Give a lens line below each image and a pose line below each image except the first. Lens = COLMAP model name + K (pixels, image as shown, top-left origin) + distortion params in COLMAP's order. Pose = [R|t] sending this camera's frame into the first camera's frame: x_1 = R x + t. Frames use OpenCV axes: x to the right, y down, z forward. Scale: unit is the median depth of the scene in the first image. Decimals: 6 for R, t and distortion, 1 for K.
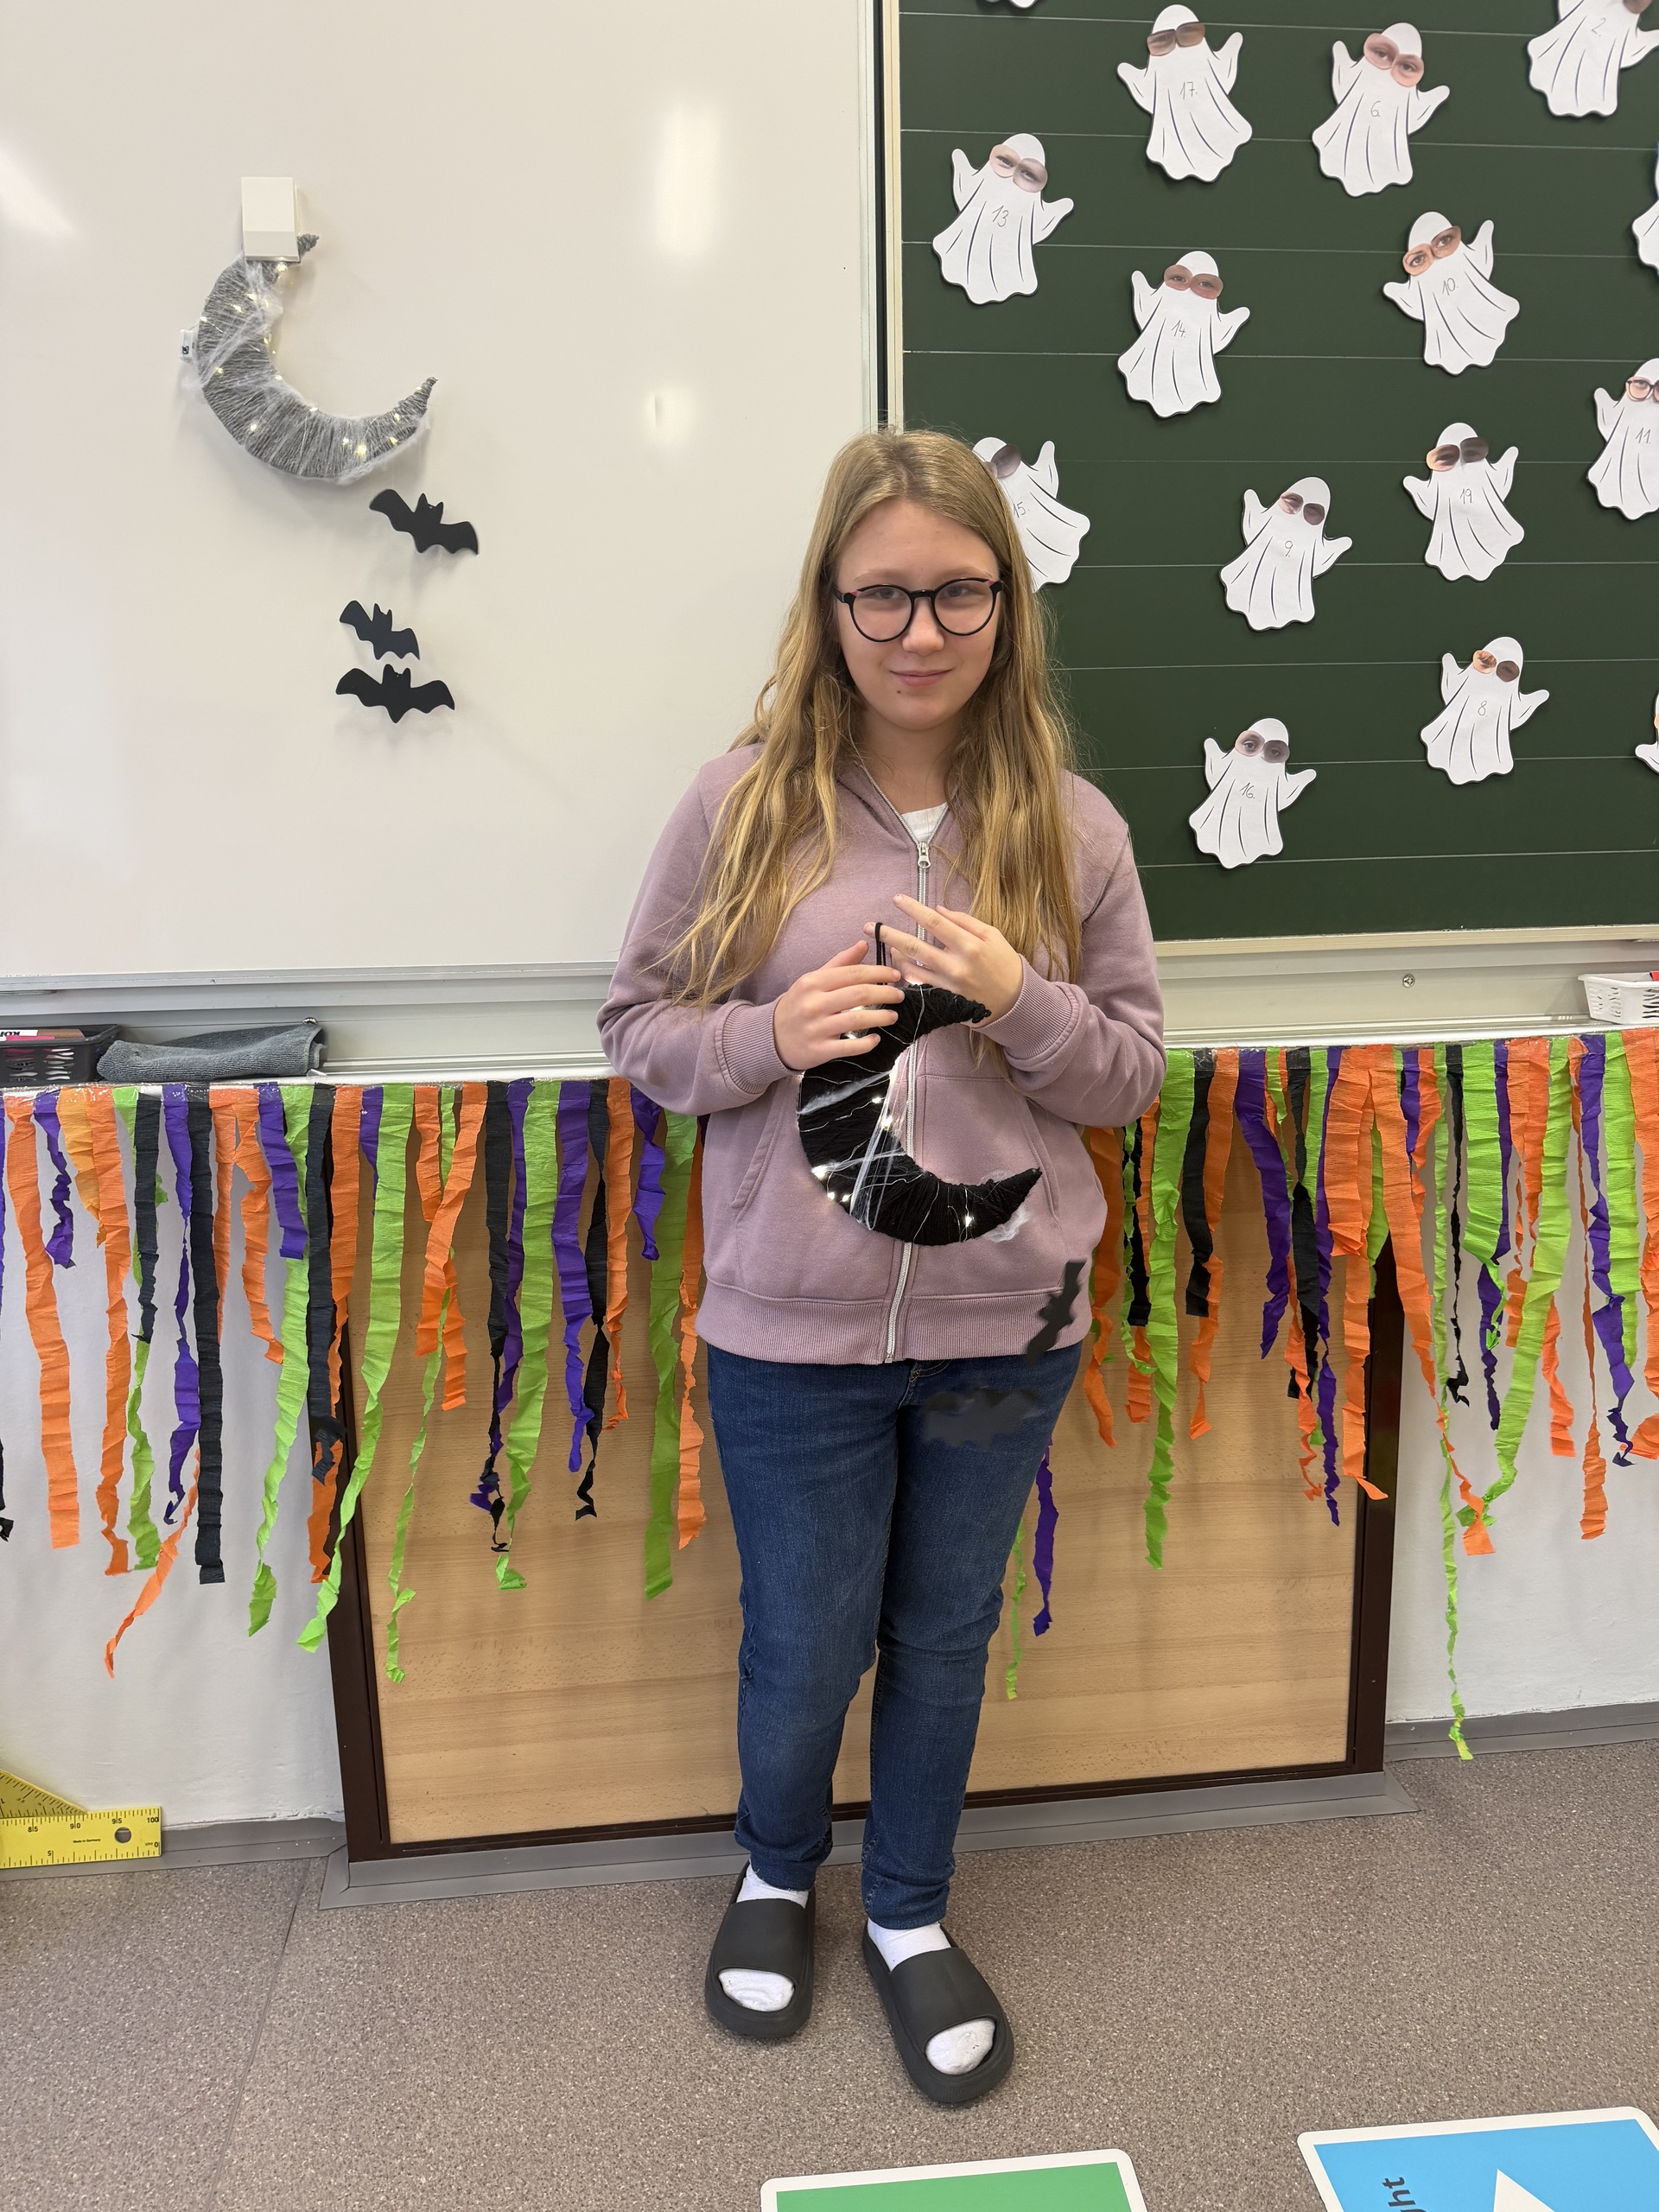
lens RADIAL K [[1551.3, 0, 820.5], [0, 1551.3, 1112.2], [0, 0, 1]] dist [0.009472, -0.018584]
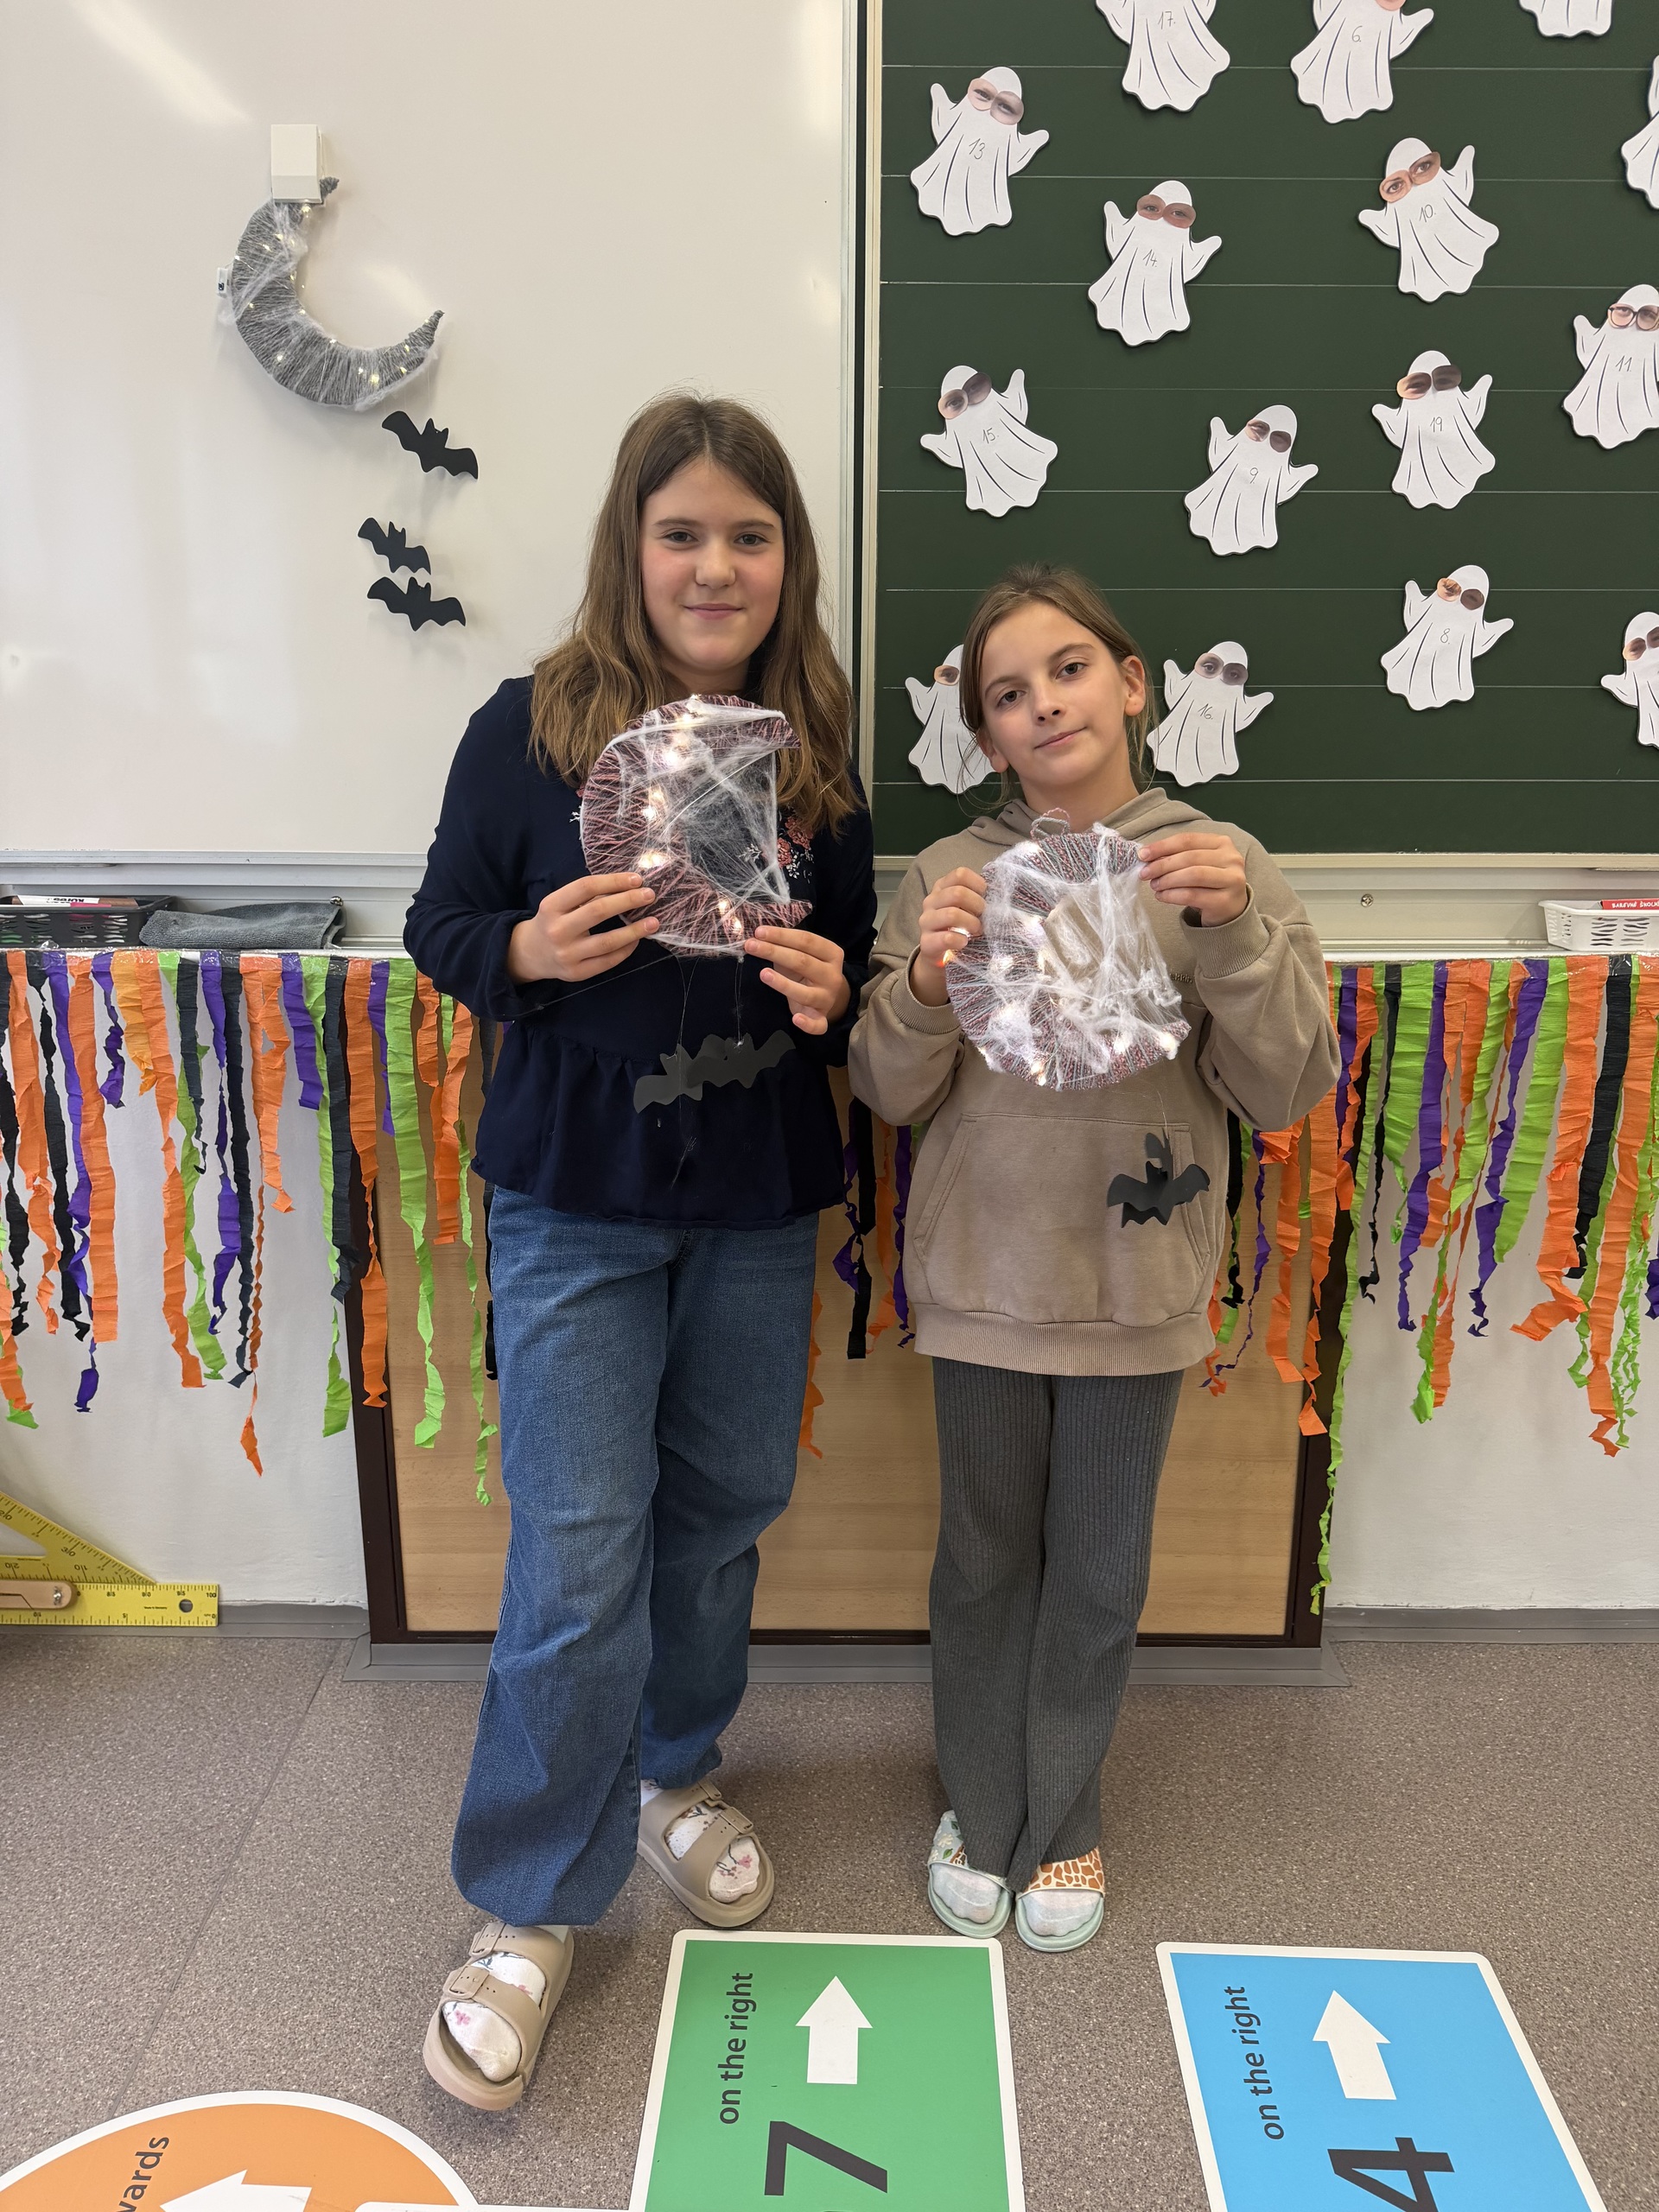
lens RADIAL K [[1551.3, 0, 831.7], [0, 1551.3, 1113.2], [0, 0, 1]] dist [0.009472, -0.018584]
pose [[0.993585, 0.051350, -0.100759, 0.152203], [-0.044476, 0.996602, 0.069322, 0.001198], [0.103976, -0.064396, 0.992493, -0.085222]]
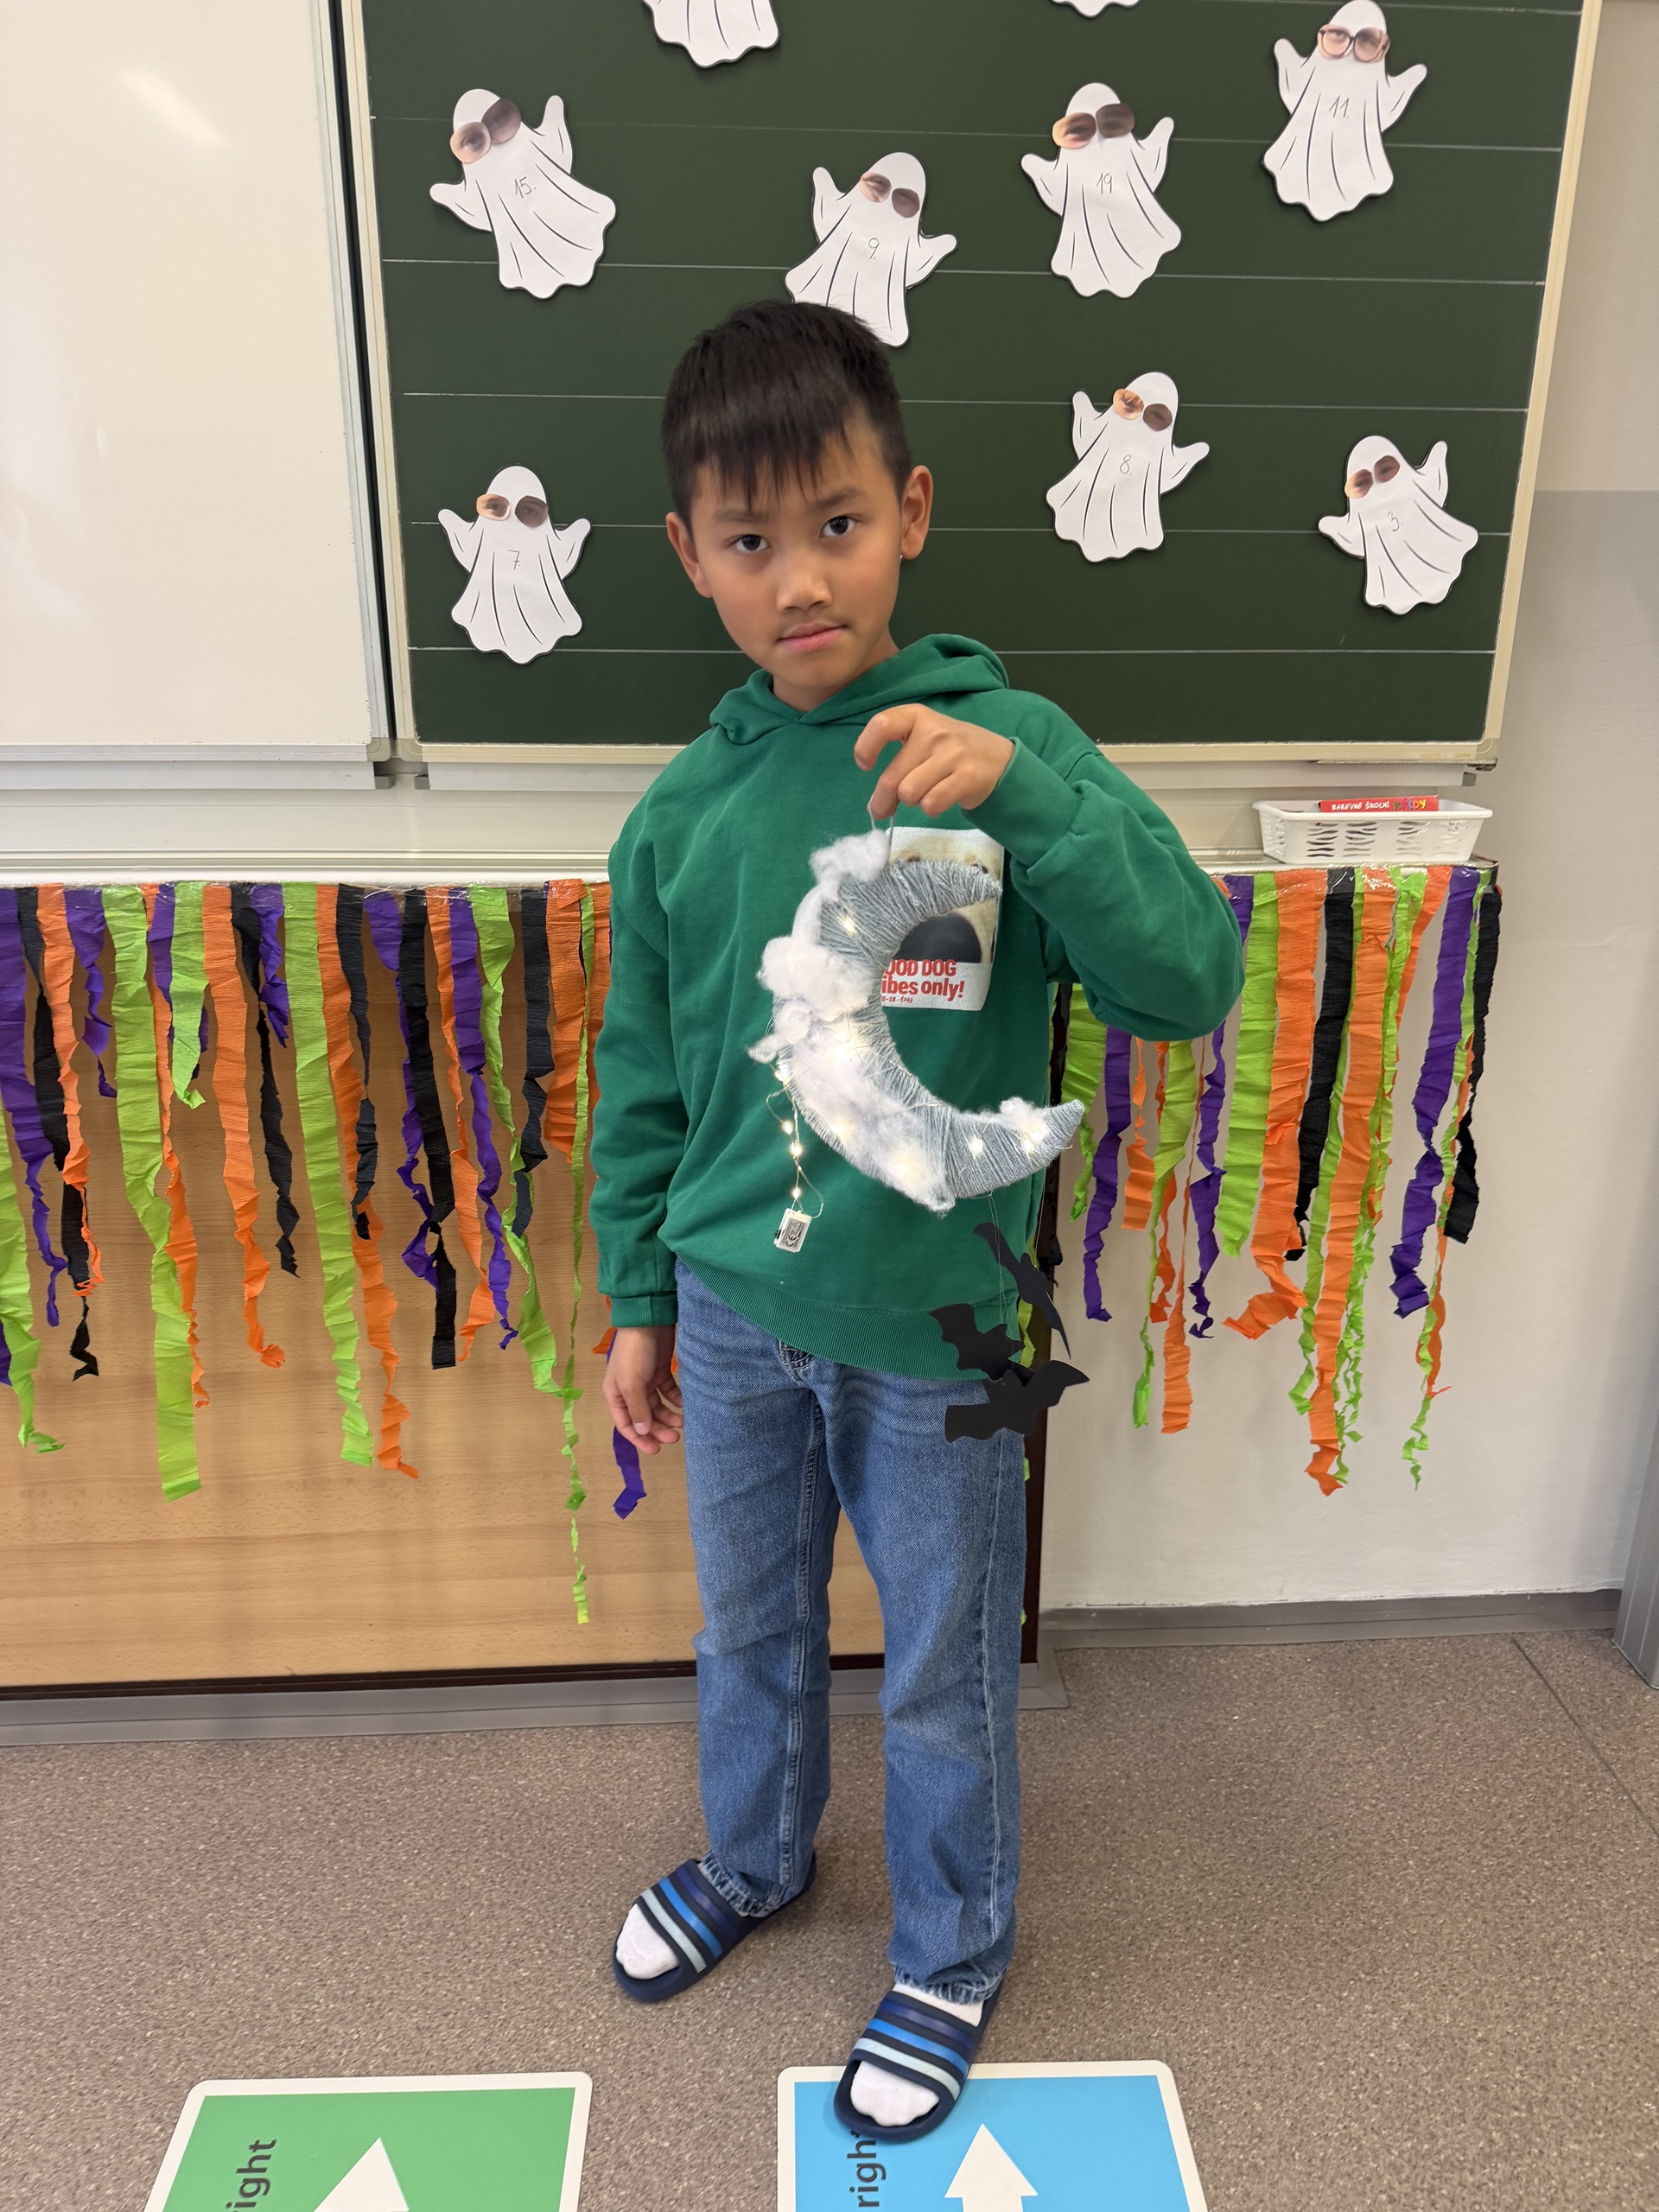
lens RADIAL K [[1551.3, 0, 843.8], [0, 1551.3, 1099.7], [0, 0, 1]] dist [0.009472, -0.018584]
pose [[0.998611, 0.040864, -0.033247, 0.339628], [-0.036178, 0.990717, 0.131039, -0.034005], [0.038293, -0.129654, 0.990820, 0.155108]]
